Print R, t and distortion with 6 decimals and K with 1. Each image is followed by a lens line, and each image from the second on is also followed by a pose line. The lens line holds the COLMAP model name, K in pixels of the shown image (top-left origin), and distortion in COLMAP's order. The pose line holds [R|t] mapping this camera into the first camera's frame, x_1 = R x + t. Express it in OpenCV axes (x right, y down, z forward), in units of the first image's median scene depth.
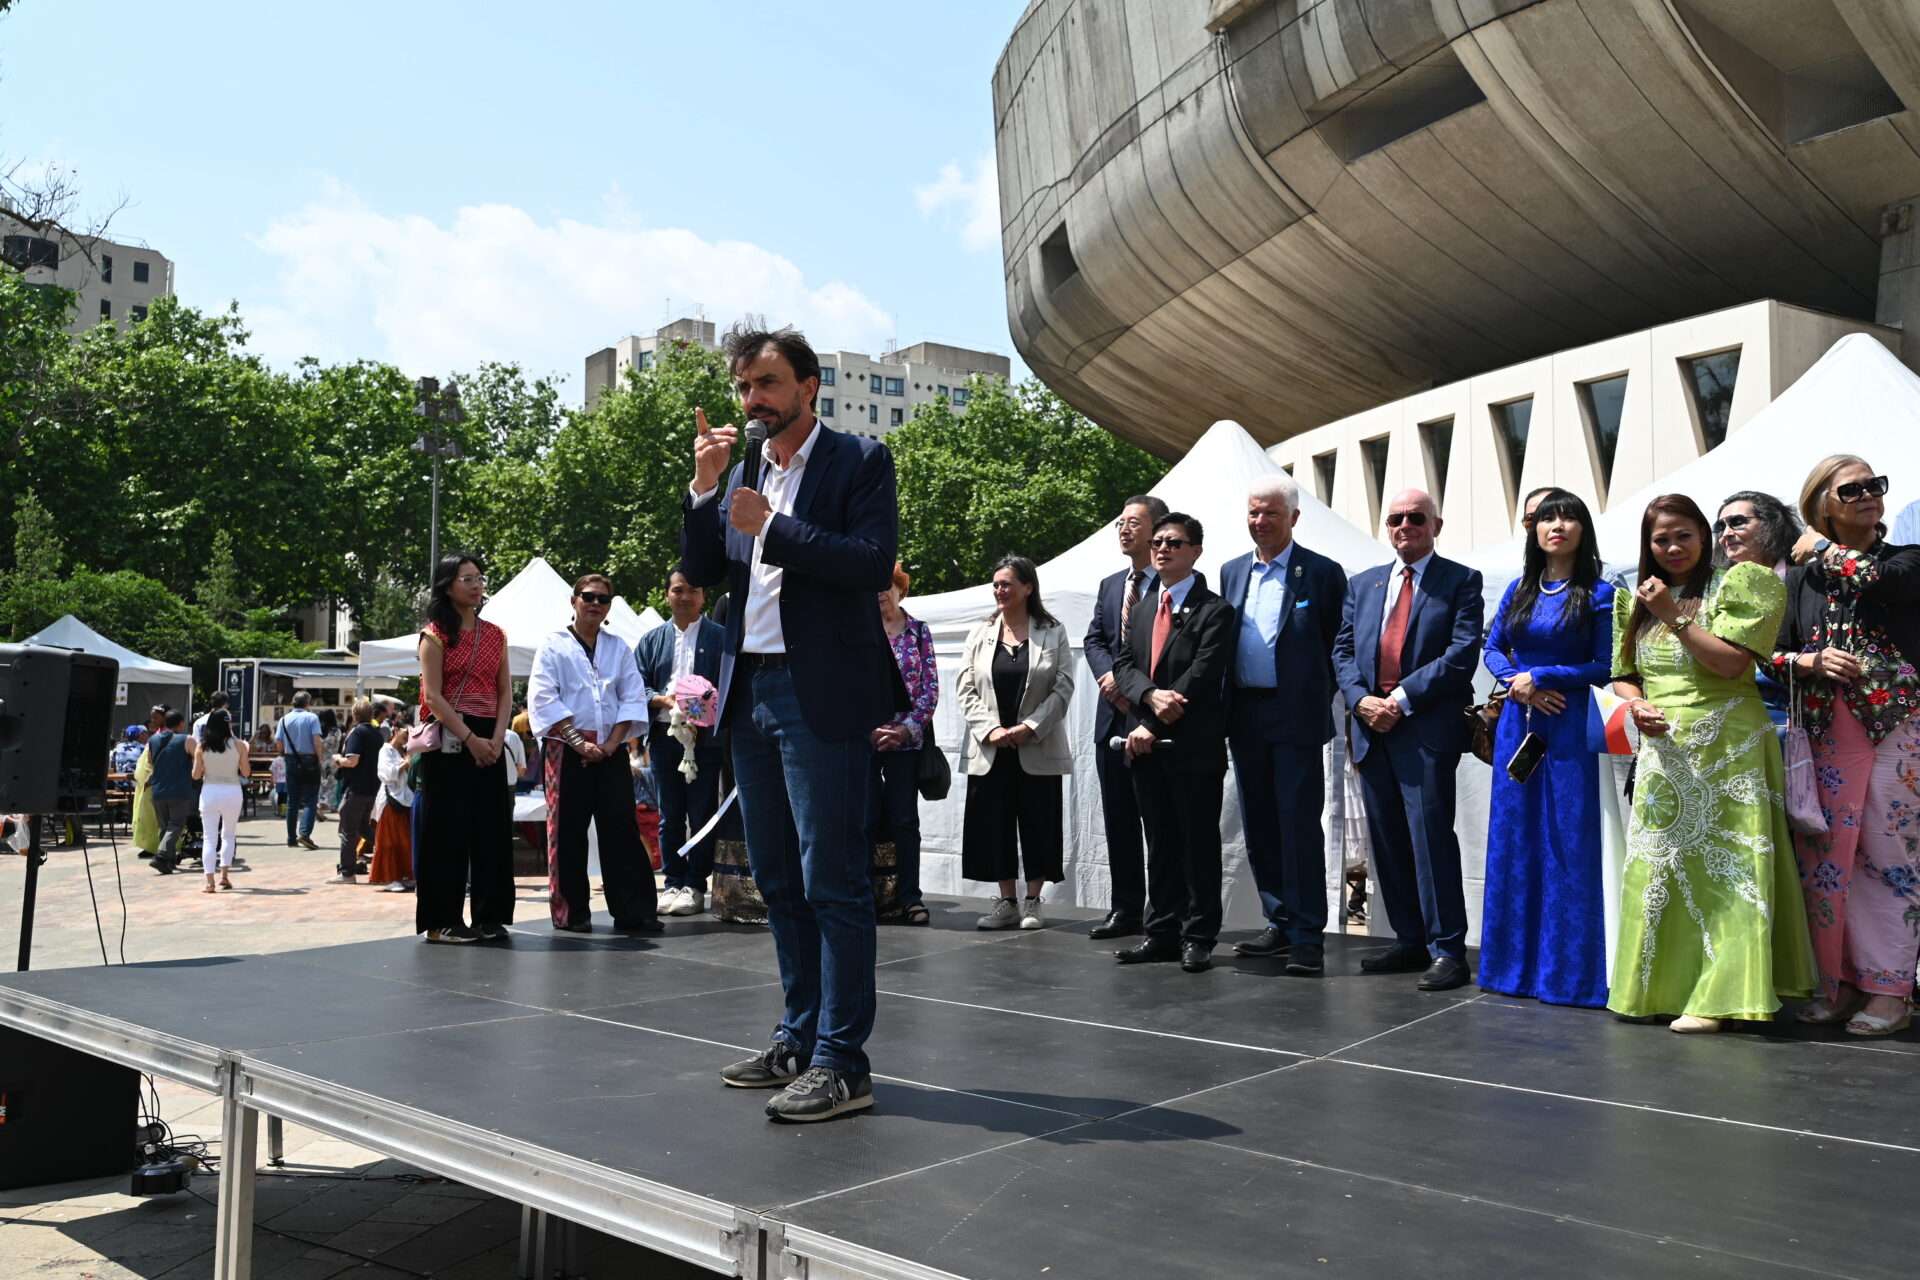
lens RADIAL K [[1532.2, 0, 991.7], [0, 1532.2, 634.2], [0, 0, 1]] dist [-0.003962, 0.008729]
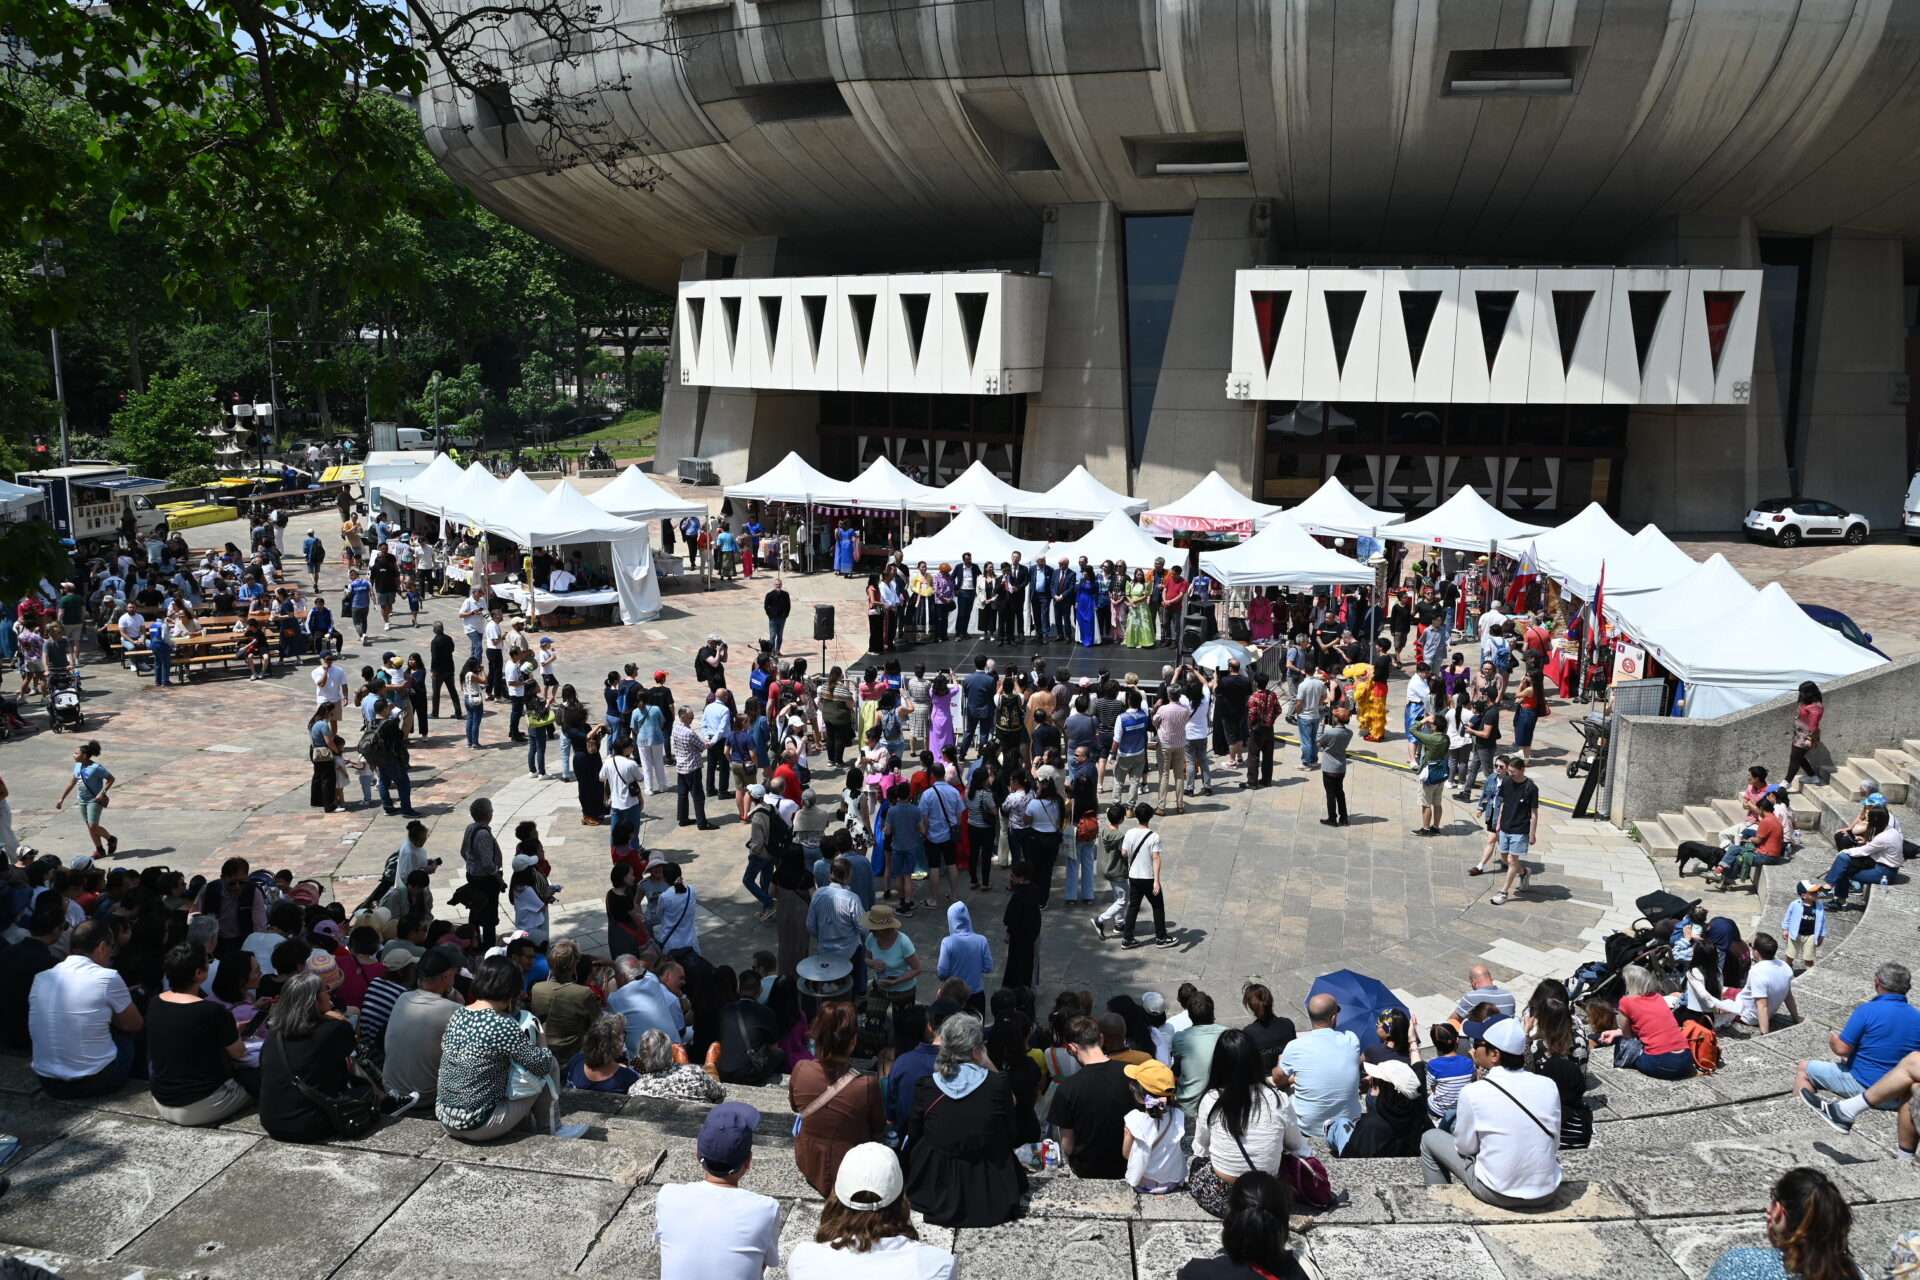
lens RADIAL K [[1532.2, 0, 924.6], [0, 1532.2, 679.4], [0, 0, 1]] dist [-0.003962, 0.008729]
pose [[0.869548, -0.109508, 0.481553, -0.433606], [-0.026779, 0.963214, 0.267396, -0.174664], [-0.493121, -0.245410, 0.834629, -0.541127]]
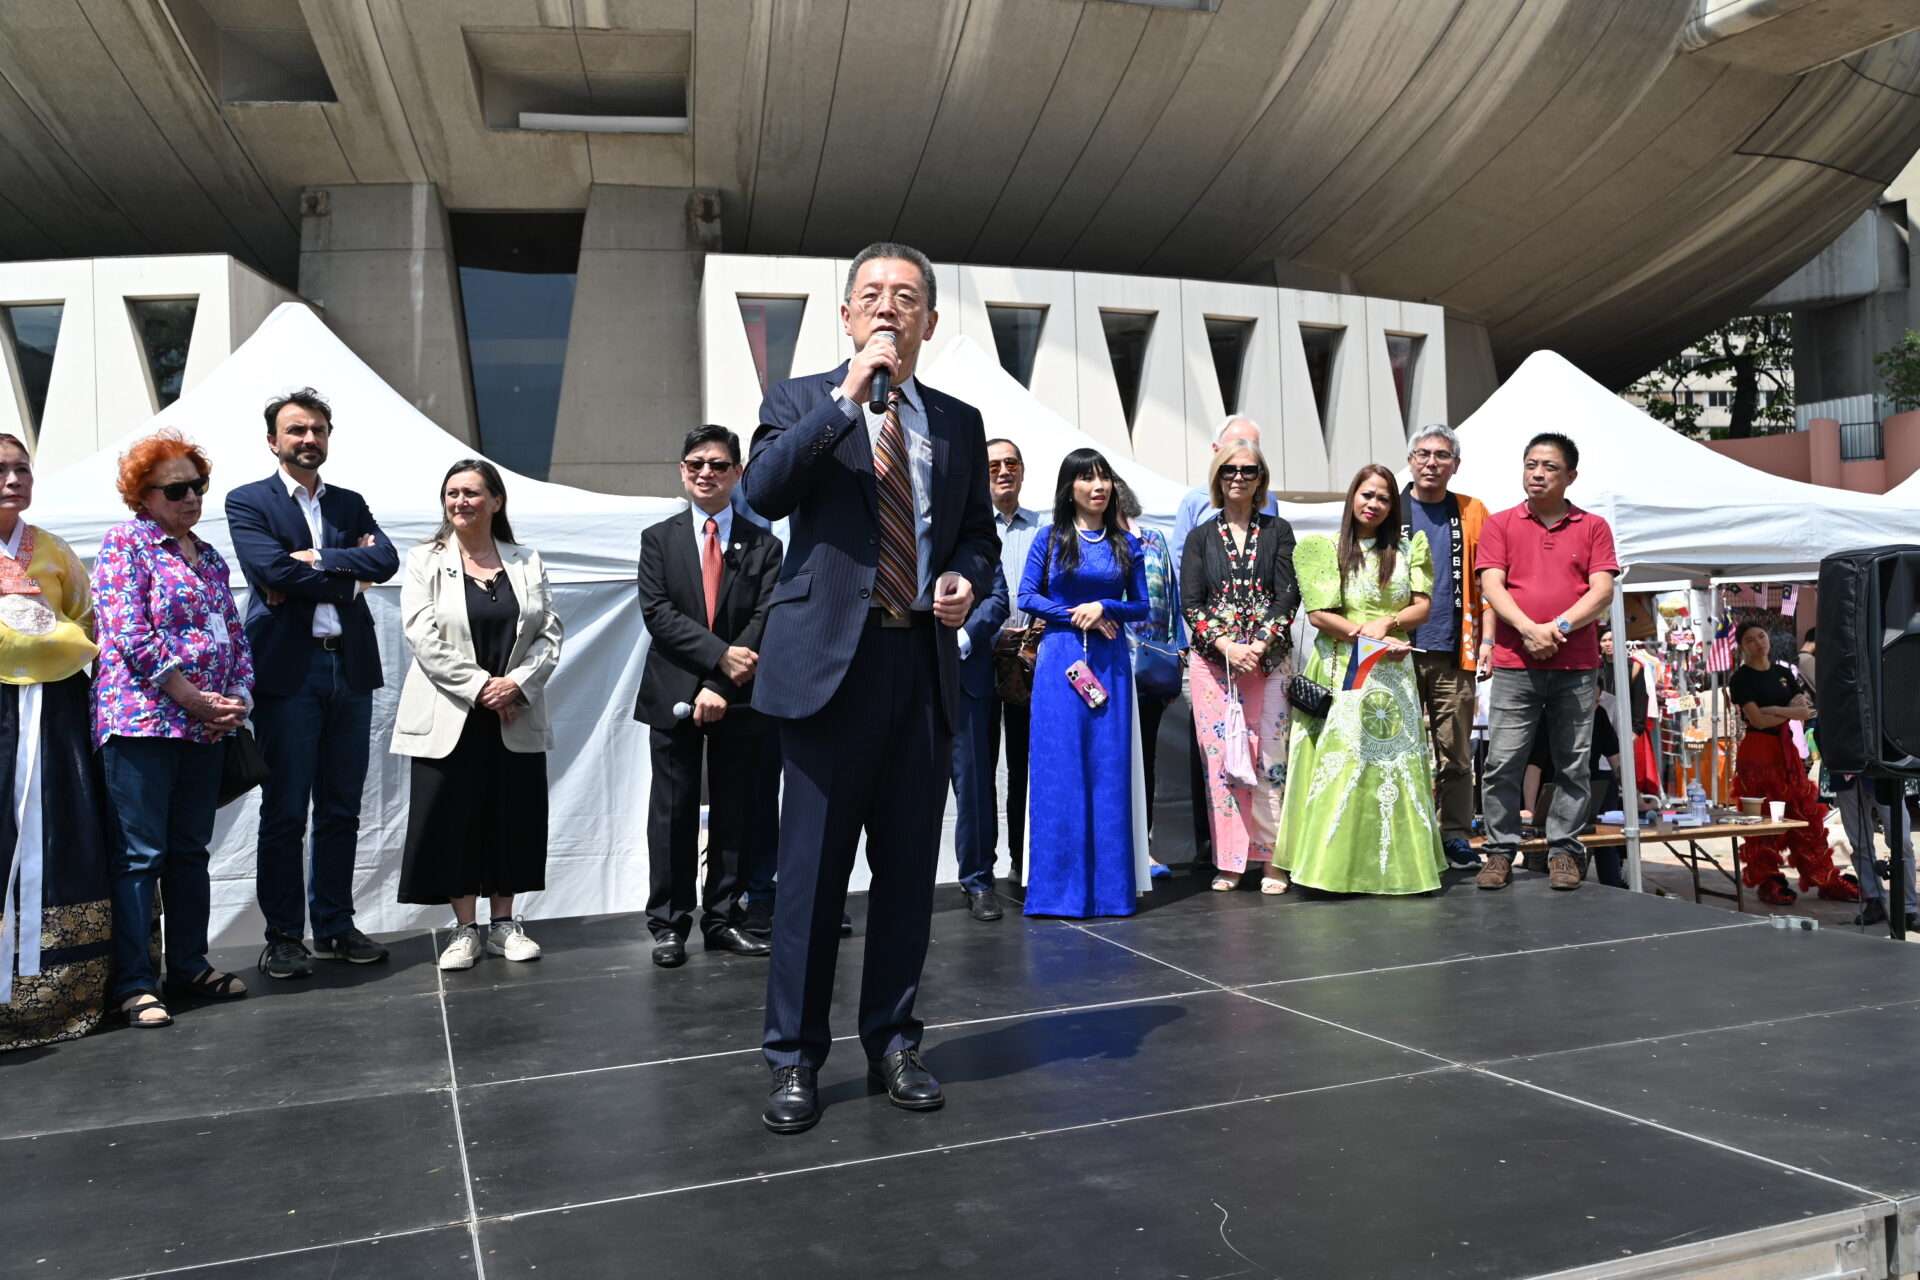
lens RADIAL K [[1532.2, 0, 944.4], [0, 1532.2, 642.6], [0, 0, 1]] dist [-0.003962, 0.008729]
pose [[0.509710, -0.009662, 0.860292, -0.078898], [-0.015779, 0.999664, 0.020576, 0.002666], [-0.860201, -0.024063, 0.509386, 0.067050]]
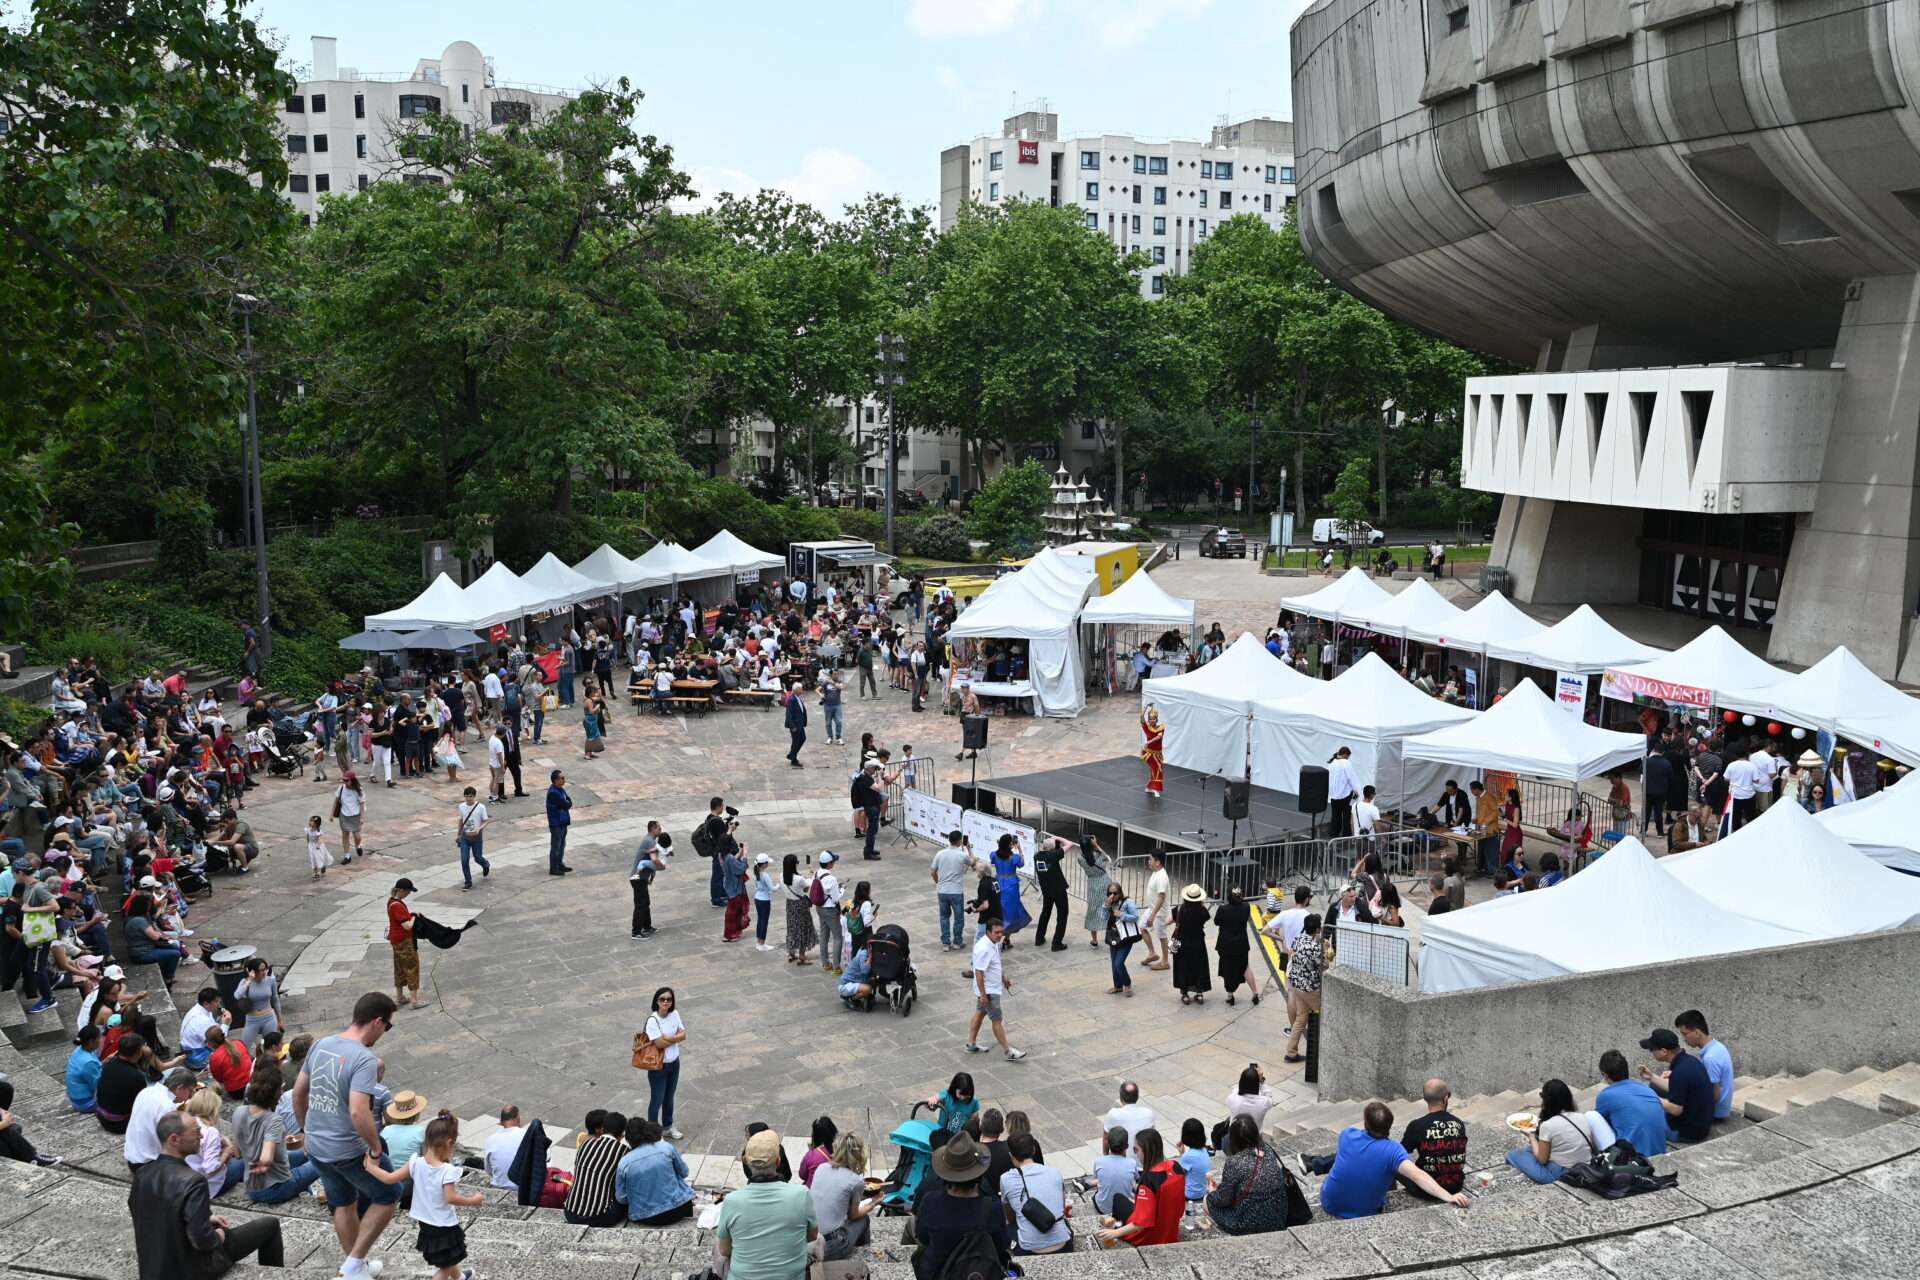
lens RADIAL K [[1645.3, 0, 954.7], [0, 1645.3, 660.2], [0, 0, 1]] dist [0.009382, -0.013849]
pose [[0.973359, 0.035859, -0.226465, 0.084649], [0.010898, 0.979343, 0.201911, -0.201428], [0.229027, -0.199000, 0.952862, -0.668398]]
